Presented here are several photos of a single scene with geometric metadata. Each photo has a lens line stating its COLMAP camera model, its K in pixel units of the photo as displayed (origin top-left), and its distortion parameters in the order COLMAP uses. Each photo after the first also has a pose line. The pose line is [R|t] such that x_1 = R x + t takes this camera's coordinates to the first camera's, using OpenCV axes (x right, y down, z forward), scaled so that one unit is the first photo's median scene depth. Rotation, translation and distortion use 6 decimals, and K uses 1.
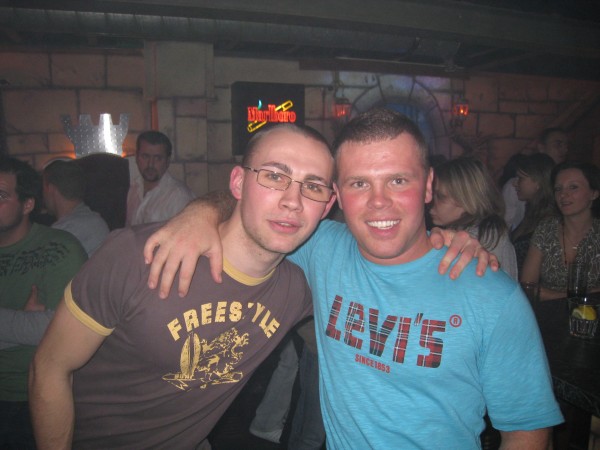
lens RADIAL K [[483.5, 0, 300.0], [0, 483.5, 225.4], [0, 0, 1]] dist [-0.012243, -0.003350]
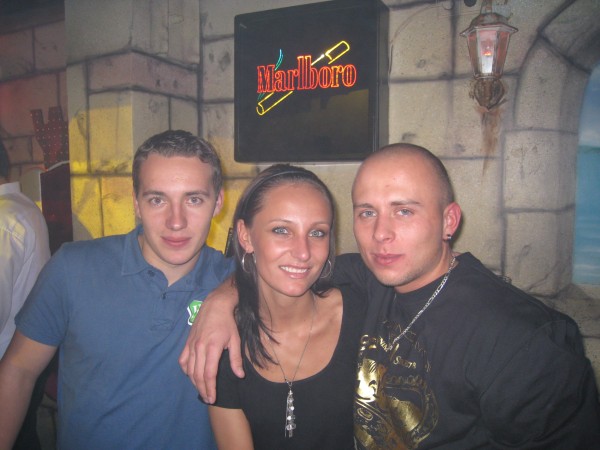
lens RADIAL K [[483.5, 0, 299.8], [0, 483.5, 224.7], [0, 0, 1]] dist [-0.012243, -0.003350]
pose [[0.735999, 0.071726, -0.673172, 0.266389], [-0.095802, 0.995400, 0.001316, -0.086799], [0.670170, 0.063522, 0.739484, 0.668921]]
